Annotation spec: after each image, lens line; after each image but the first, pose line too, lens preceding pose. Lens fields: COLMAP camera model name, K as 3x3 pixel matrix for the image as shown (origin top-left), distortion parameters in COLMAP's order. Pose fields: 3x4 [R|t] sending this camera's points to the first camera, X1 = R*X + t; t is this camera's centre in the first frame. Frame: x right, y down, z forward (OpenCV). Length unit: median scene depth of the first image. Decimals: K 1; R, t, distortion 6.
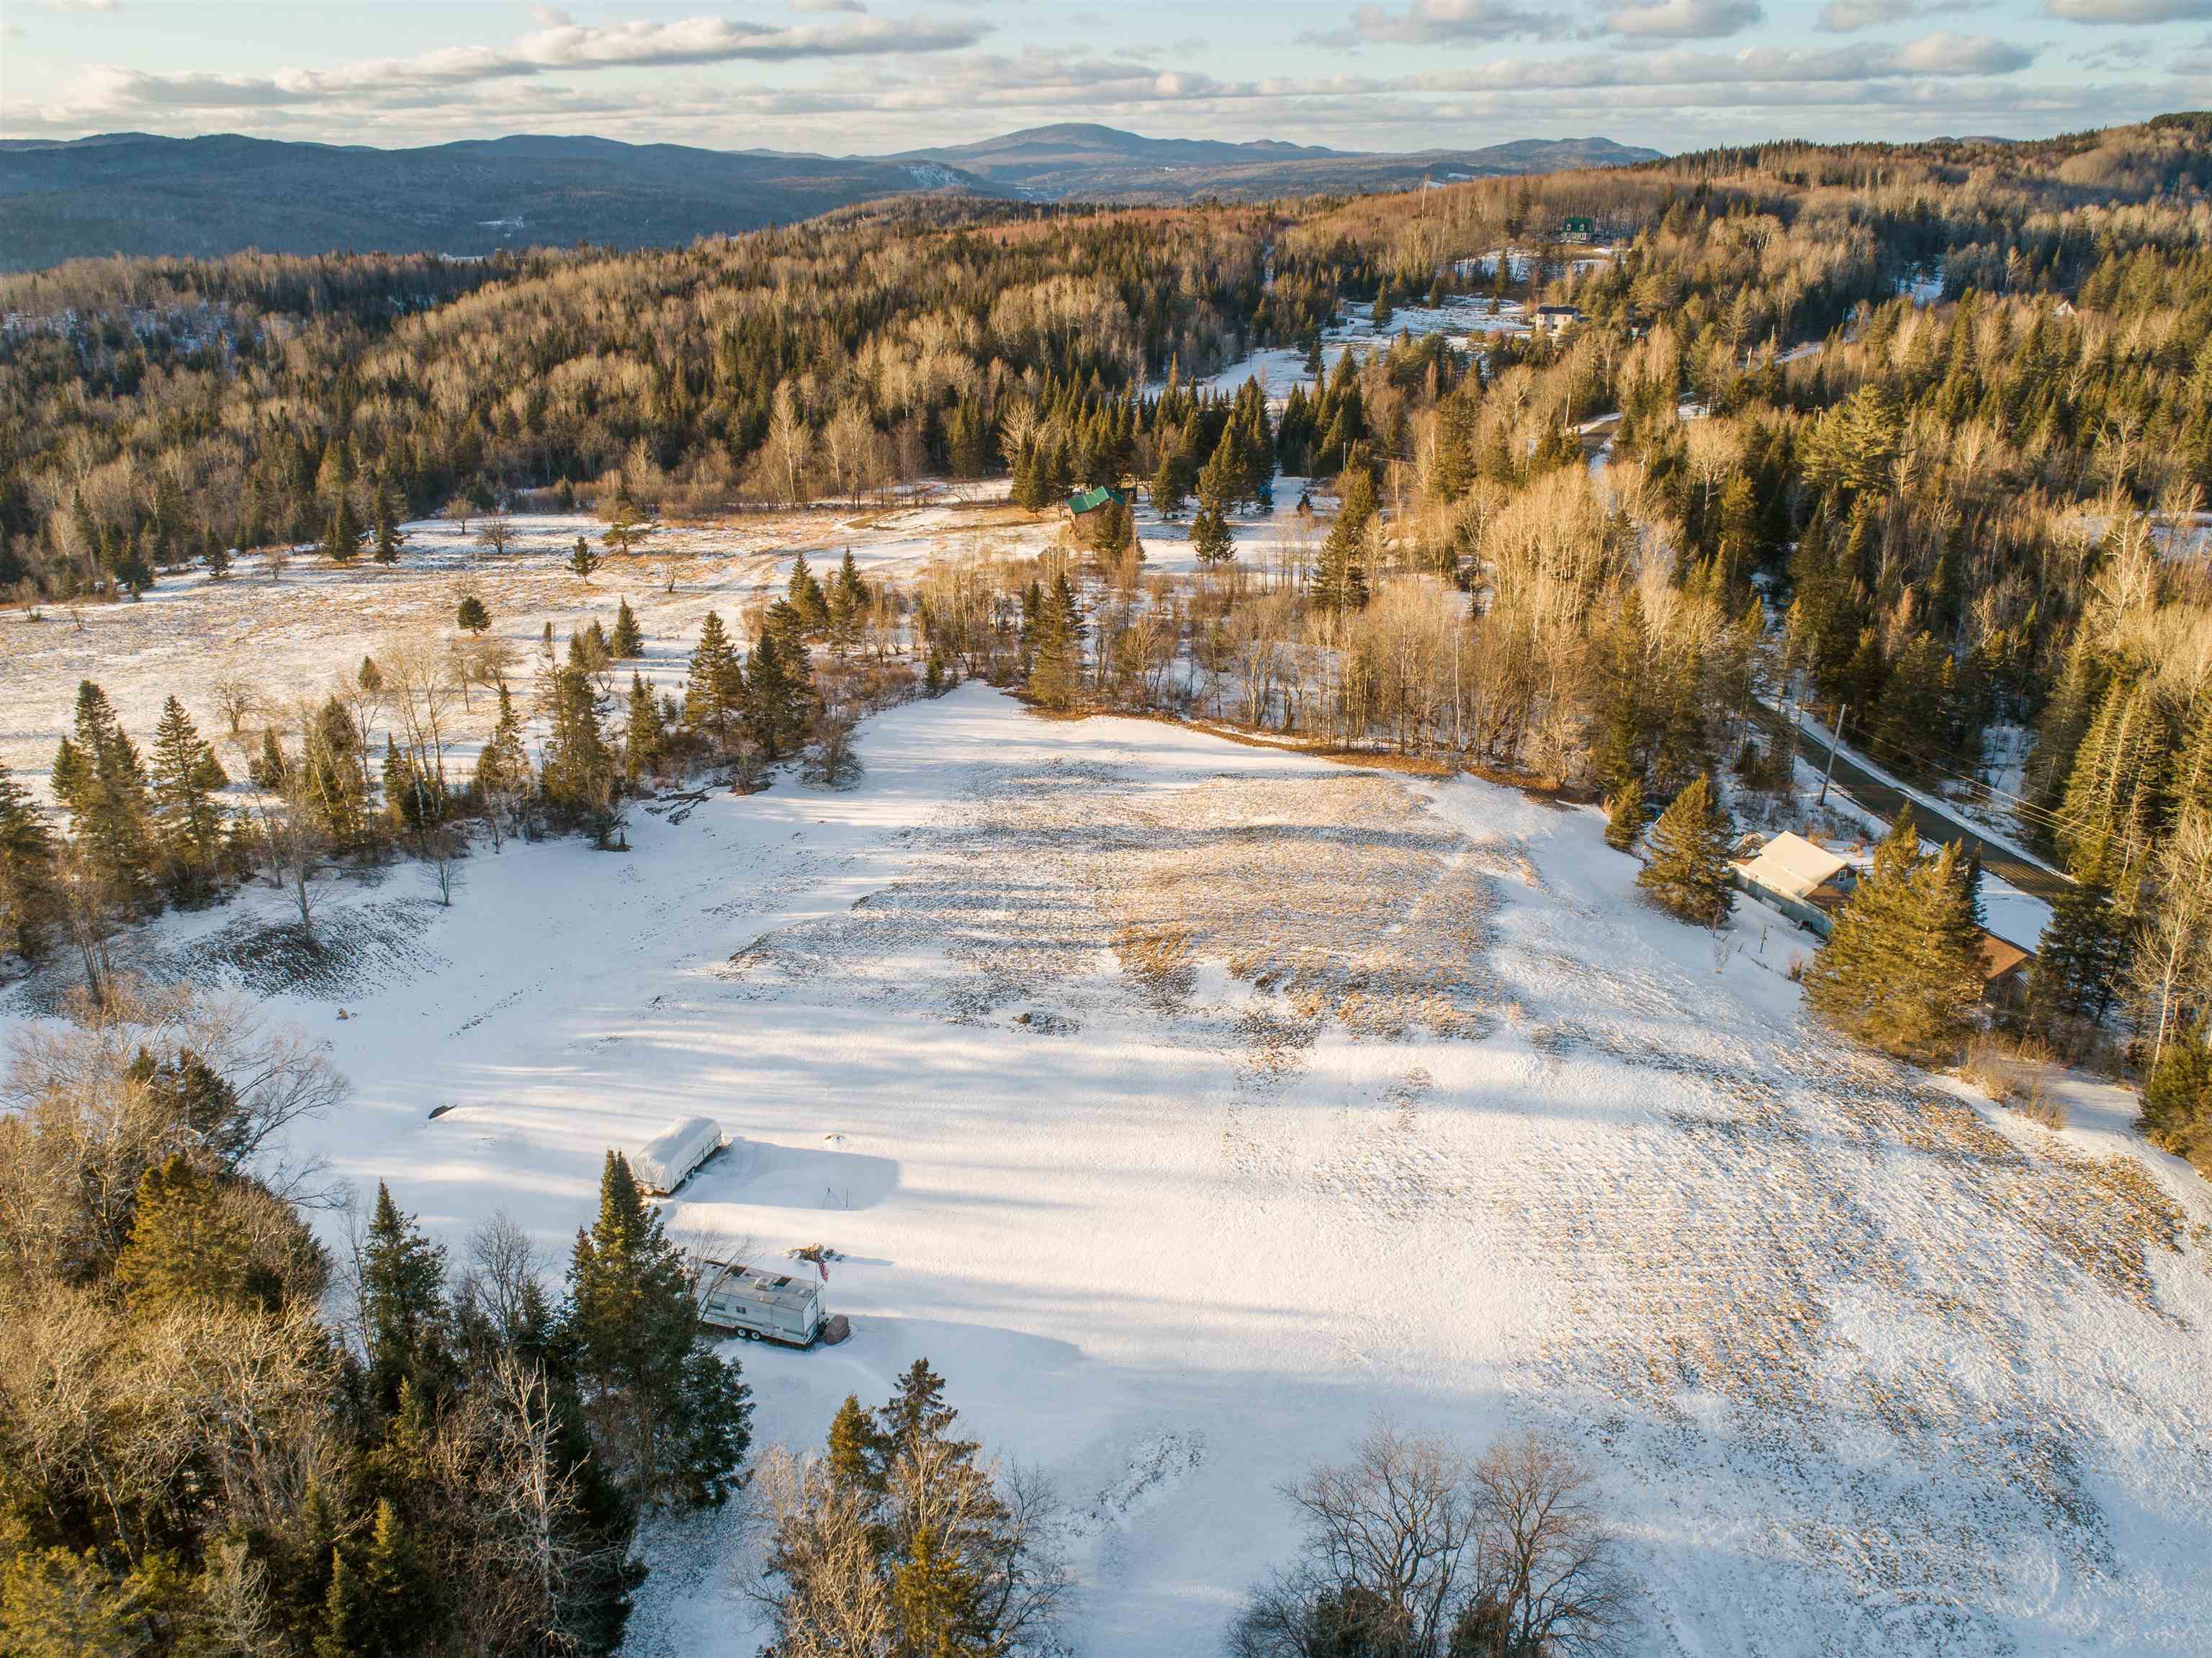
lens RADIAL K [[1680.3, 0, 1107.9], [0, 1680.3, 839.8], [0, 0, 1]] dist [-0.029783, 0.013479]
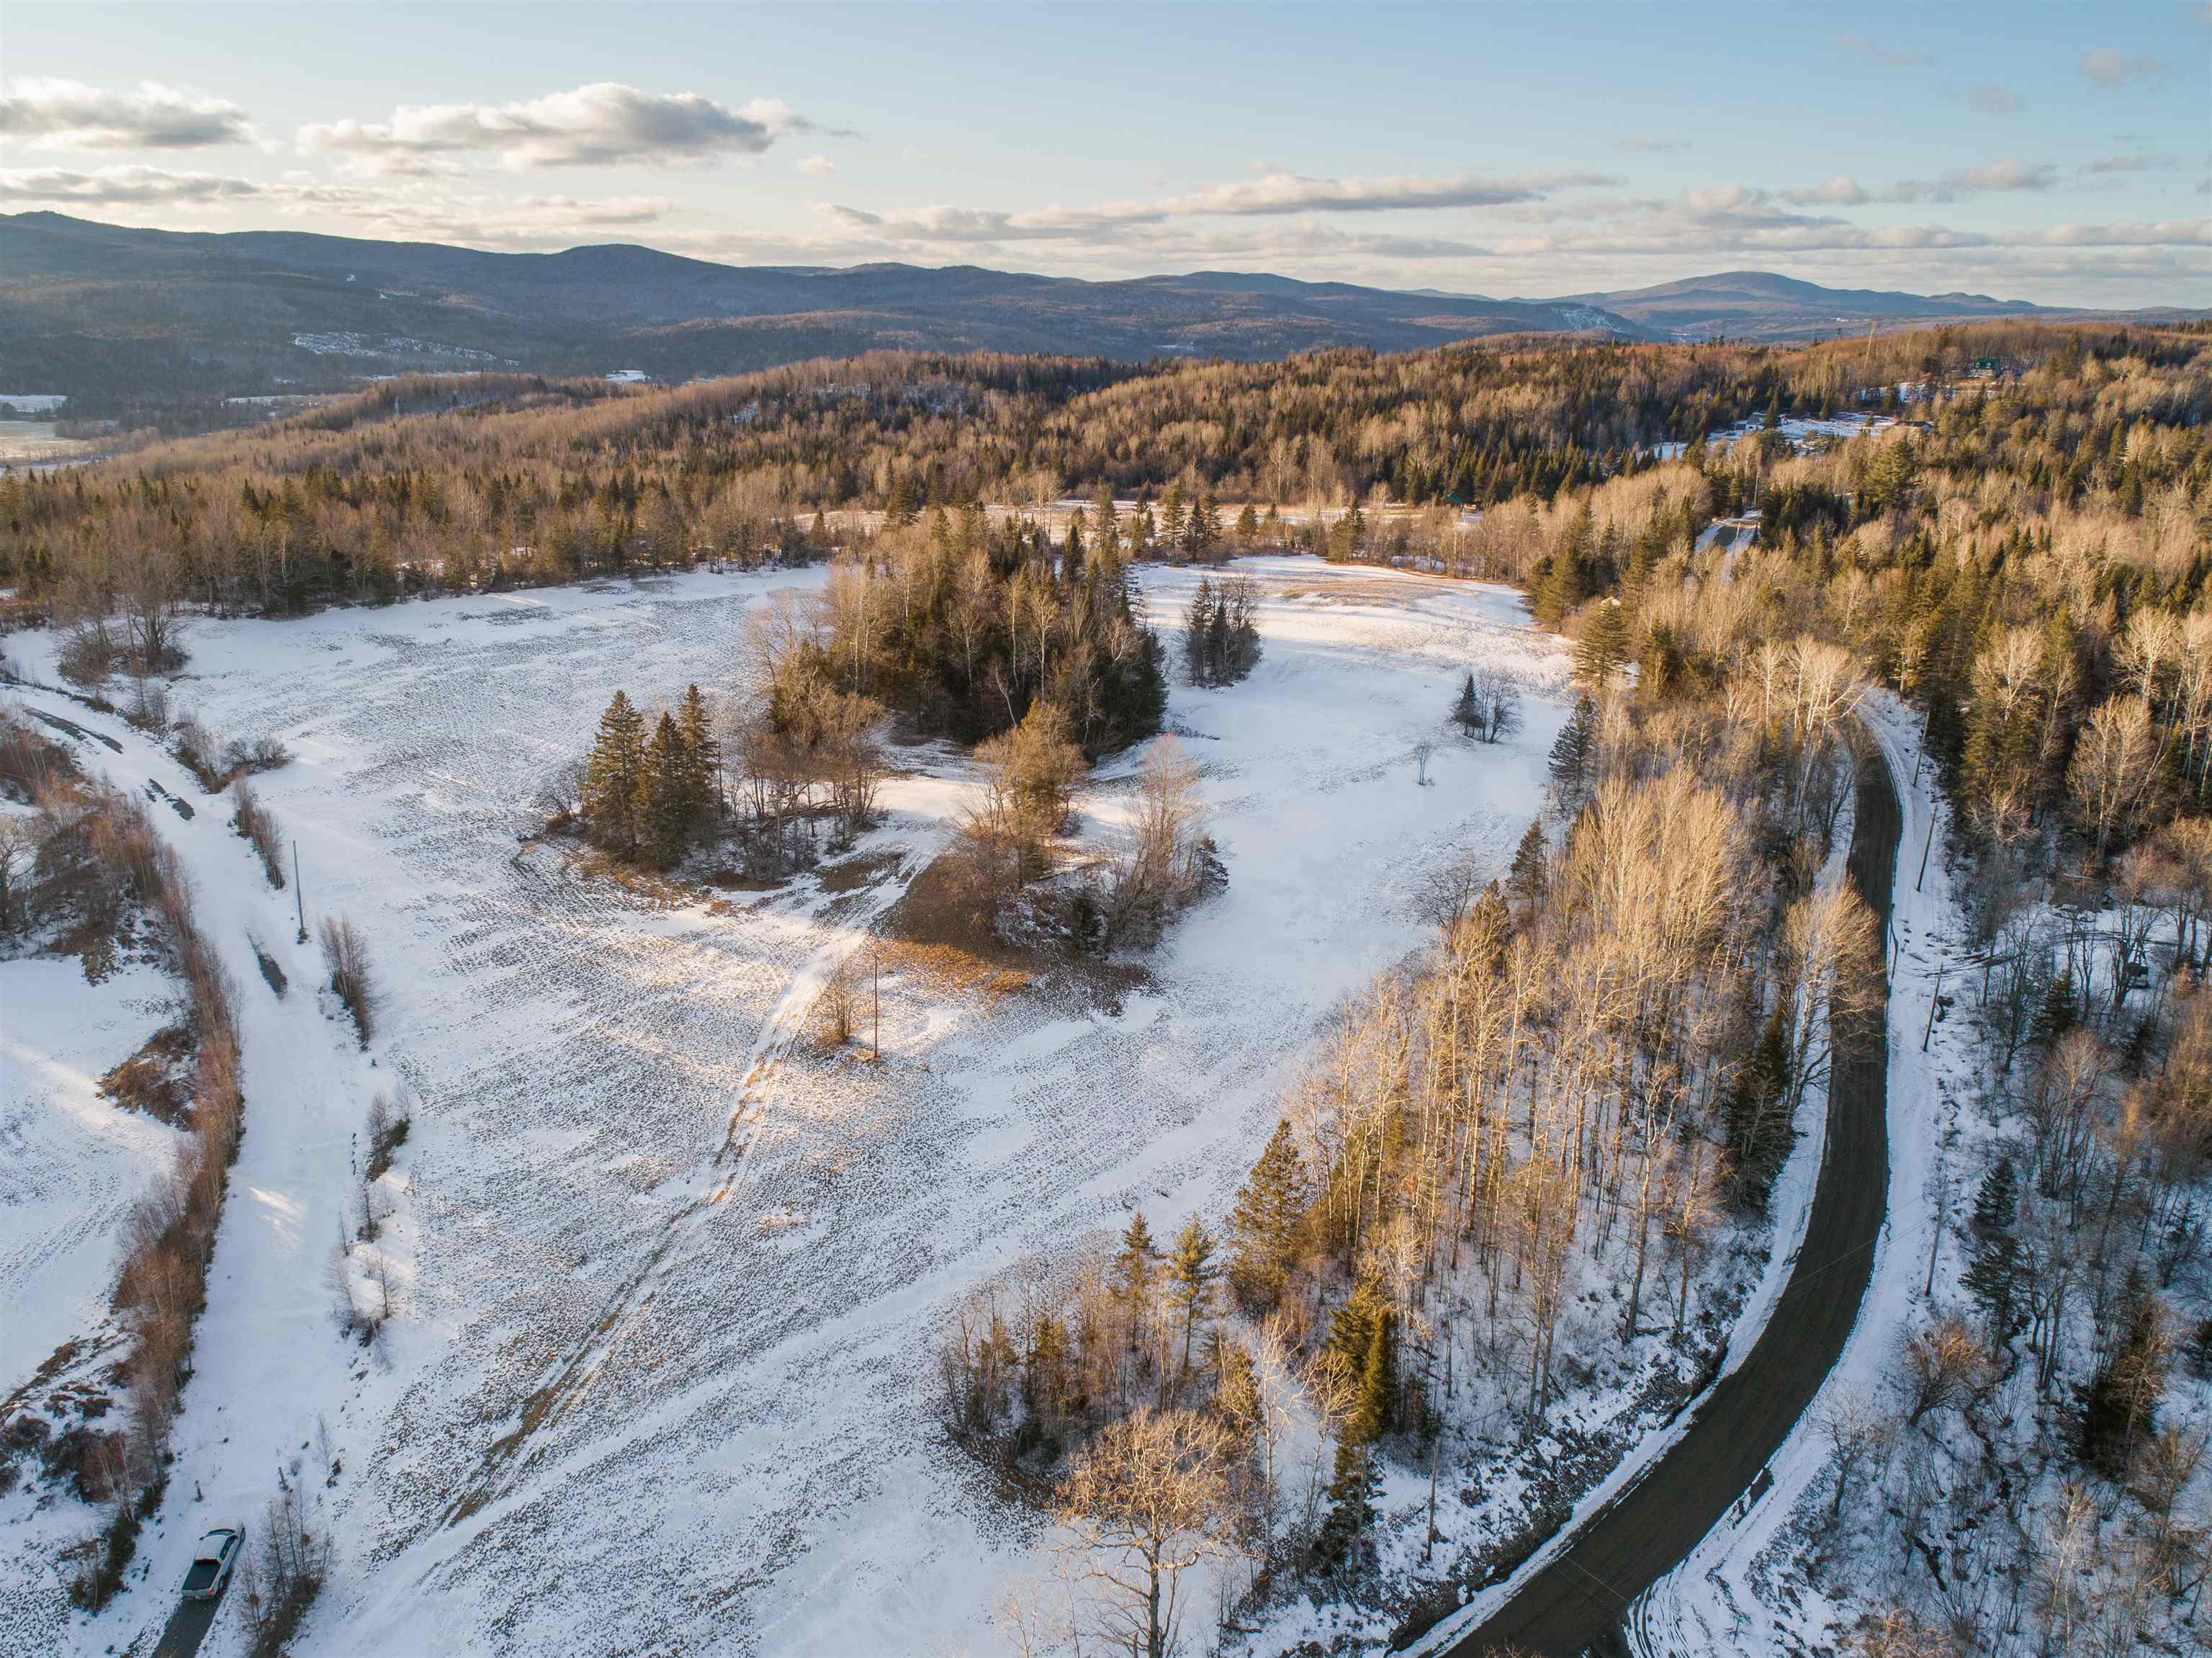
lens RADIAL K [[1671.1, 0, 1108.8], [0, 1671.1, 836.8], [0, 0, 1]] dist [-0.029265, 0.012280]
pose [[0.931775, 0.128826, -0.339409, 0.156892], [-0.153706, 0.986981, -0.047351, 0.139232], [0.328891, 0.096290, 0.939446, -0.337763]]
